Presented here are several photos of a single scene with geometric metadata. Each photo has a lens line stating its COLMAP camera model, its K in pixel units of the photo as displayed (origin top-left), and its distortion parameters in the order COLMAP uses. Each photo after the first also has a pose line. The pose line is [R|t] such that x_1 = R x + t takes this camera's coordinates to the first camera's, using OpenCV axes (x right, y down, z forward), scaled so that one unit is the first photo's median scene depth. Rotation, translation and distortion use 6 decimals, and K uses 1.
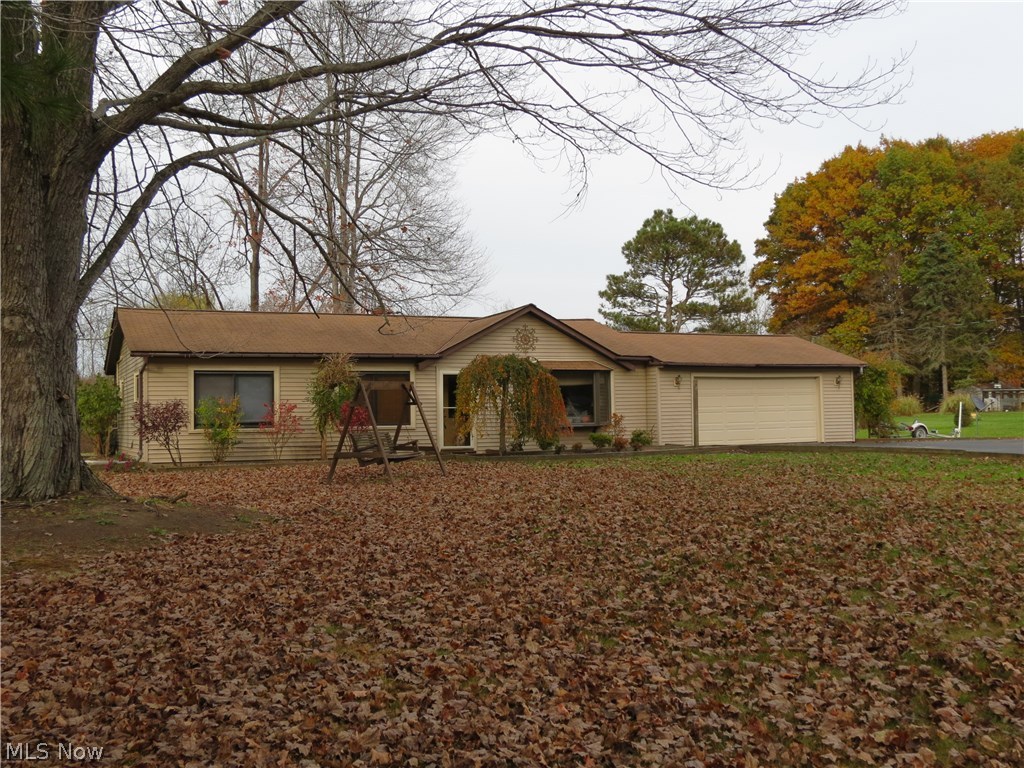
lens RADIAL K [[1062.5, 0, 512.0], [0, 1062.5, 384.0], [0, 0, 1]] dist [-0.061621, -0.007098]
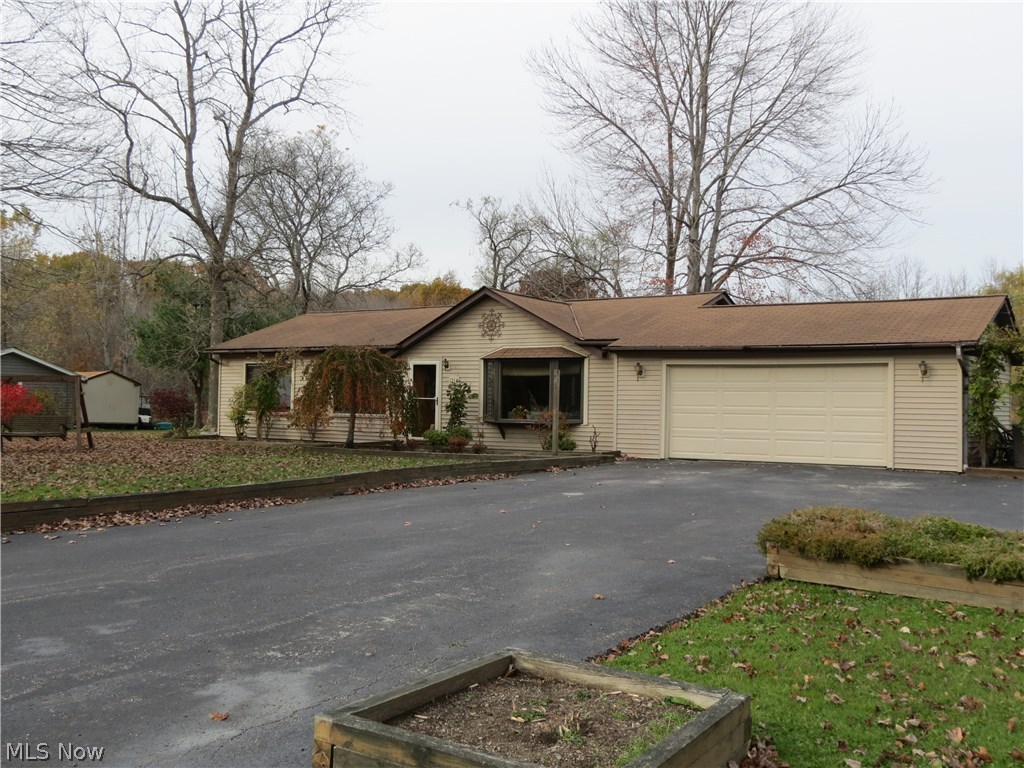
lens RADIAL K [[1062.5, 0, 512.0], [0, 1062.5, 384.0], [0, 0, 1]] dist [-0.061621, -0.007098]
pose [[0.494568, 0.013840, -0.869029, 0.776974], [0.007795, 0.999762, 0.020359, -0.009640], [0.869104, -0.016843, 0.494342, 0.536903]]
